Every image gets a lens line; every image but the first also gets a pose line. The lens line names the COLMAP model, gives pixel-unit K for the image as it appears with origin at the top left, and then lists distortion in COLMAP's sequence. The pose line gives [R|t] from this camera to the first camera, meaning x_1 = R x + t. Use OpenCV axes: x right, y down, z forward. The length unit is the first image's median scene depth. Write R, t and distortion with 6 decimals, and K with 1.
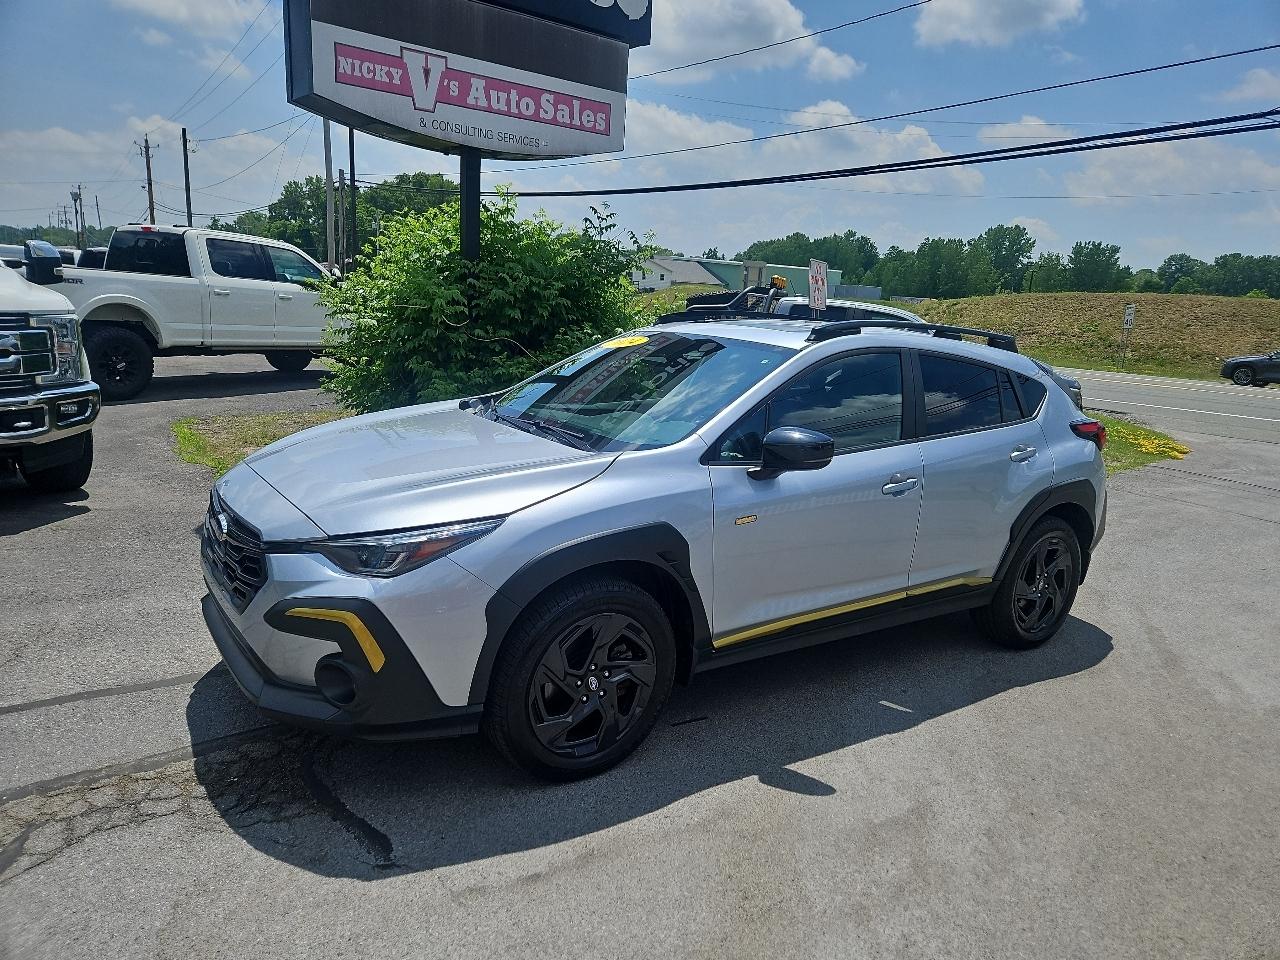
lens RADIAL K [[847.0, 0, 652.4], [0, 847.0, 483.7], [0, 0, 1]] dist [0.070660, -0.055333]
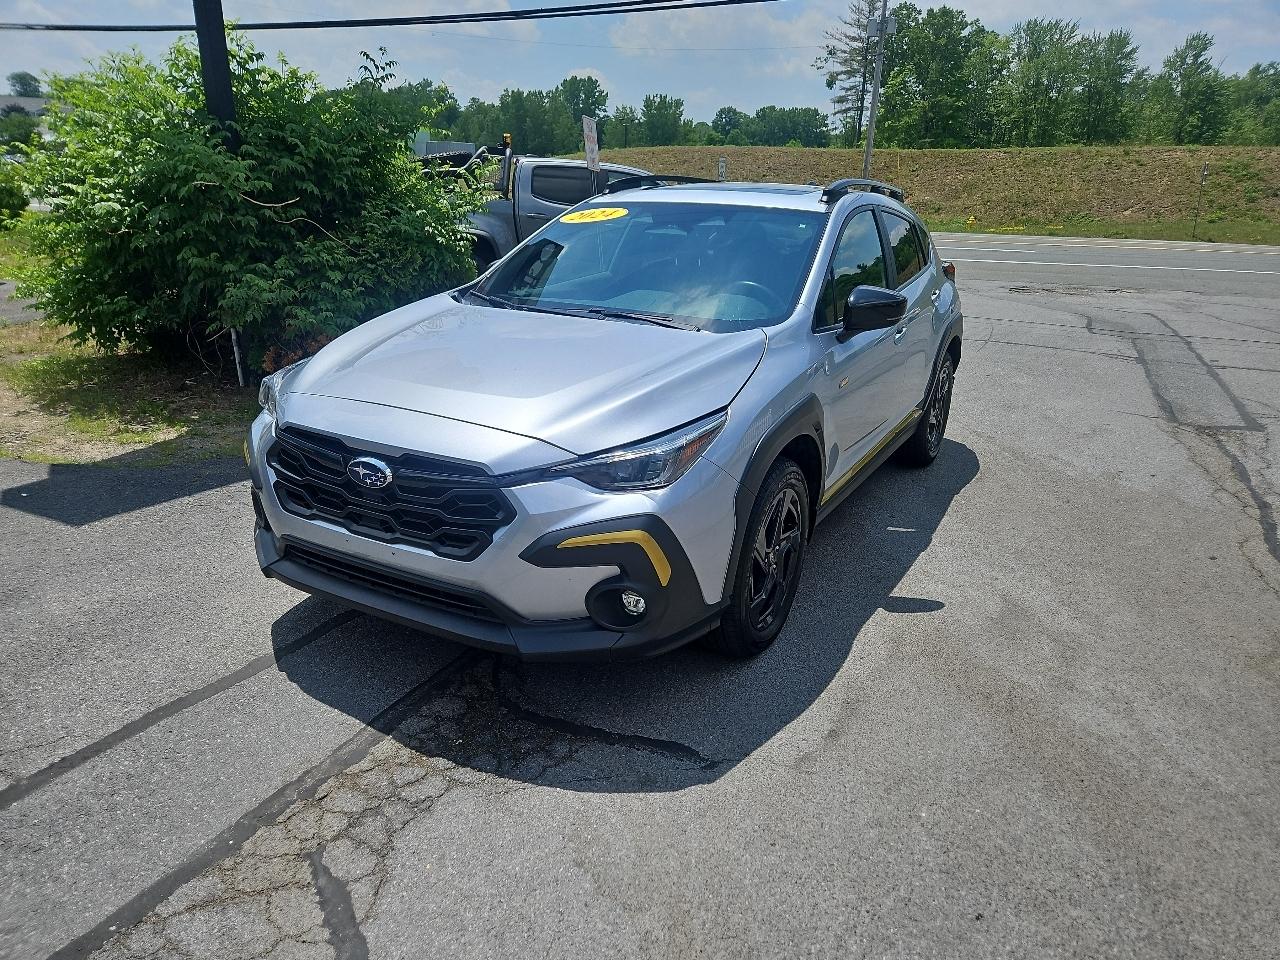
lens RADIAL K [[847.0, 0, 648.8], [0, 847.0, 498.6], [0, 0, 1]] dist [0.070660, -0.055333]
pose [[0.902278, -0.186662, 0.388654, -0.454037], [0.120378, 0.974641, 0.188637, -0.037179], [-0.414009, -0.123418, 0.901867, 0.107912]]
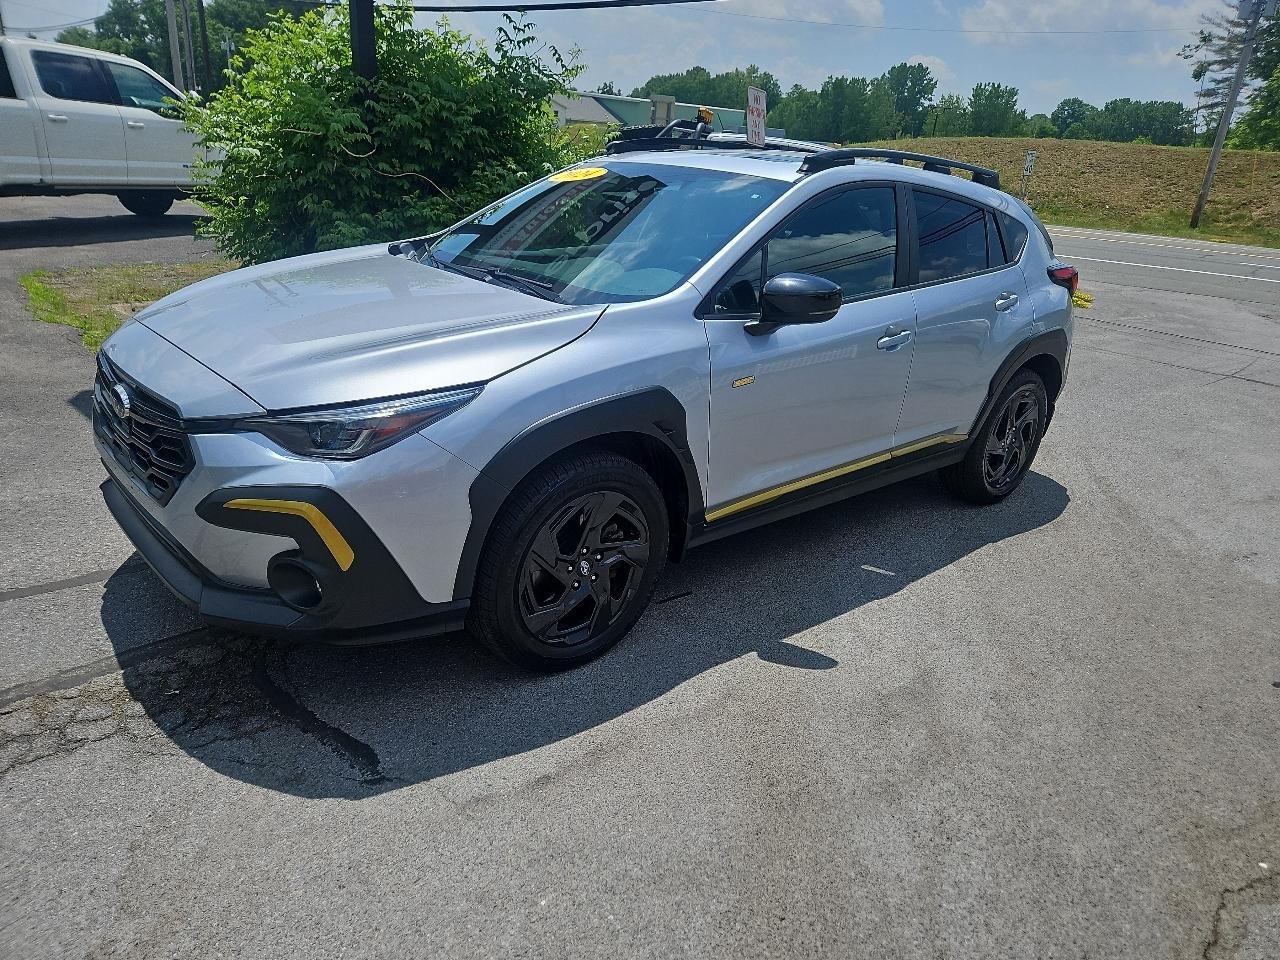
lens RADIAL K [[847.0, 0, 653.5], [0, 847.0, 491.0], [0, 0, 1]] dist [0.070660, -0.055333]
pose [[0.993165, -0.034326, 0.111560, -0.072608], [0.014410, 0.984526, 0.174647, -0.000901], [-0.115828, -0.171846, 0.978291, 0.096767]]
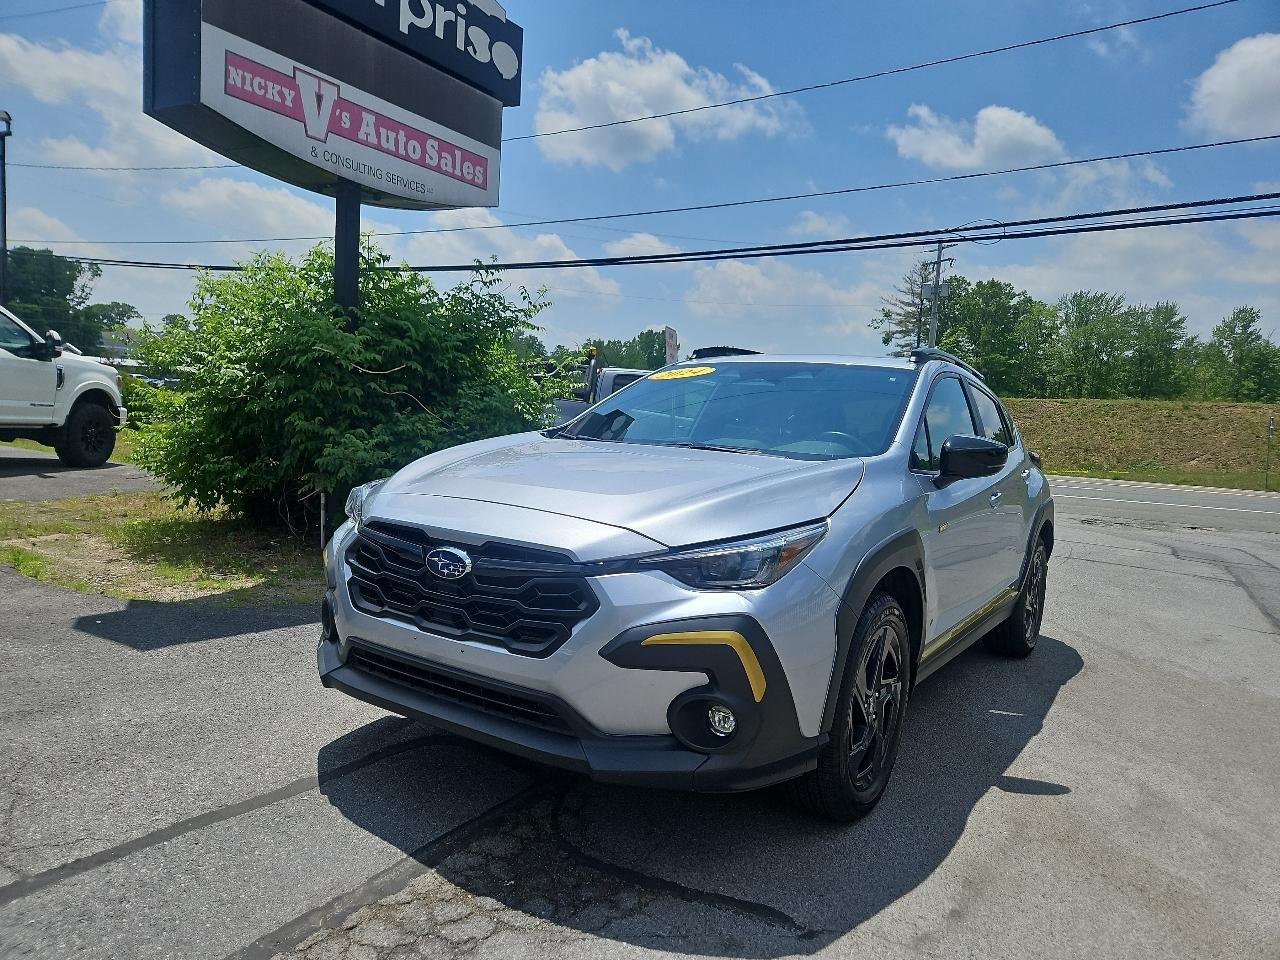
lens RADIAL K [[847.0, 0, 640.9], [0, 847.0, 491.5], [0, 0, 1]] dist [0.070660, -0.055333]
pose [[0.936367, -0.037650, 0.348998, -0.473264], [0.071660, 0.993796, -0.085055, 0.050557], [-0.343631, 0.104652, 0.933255, 0.151895]]
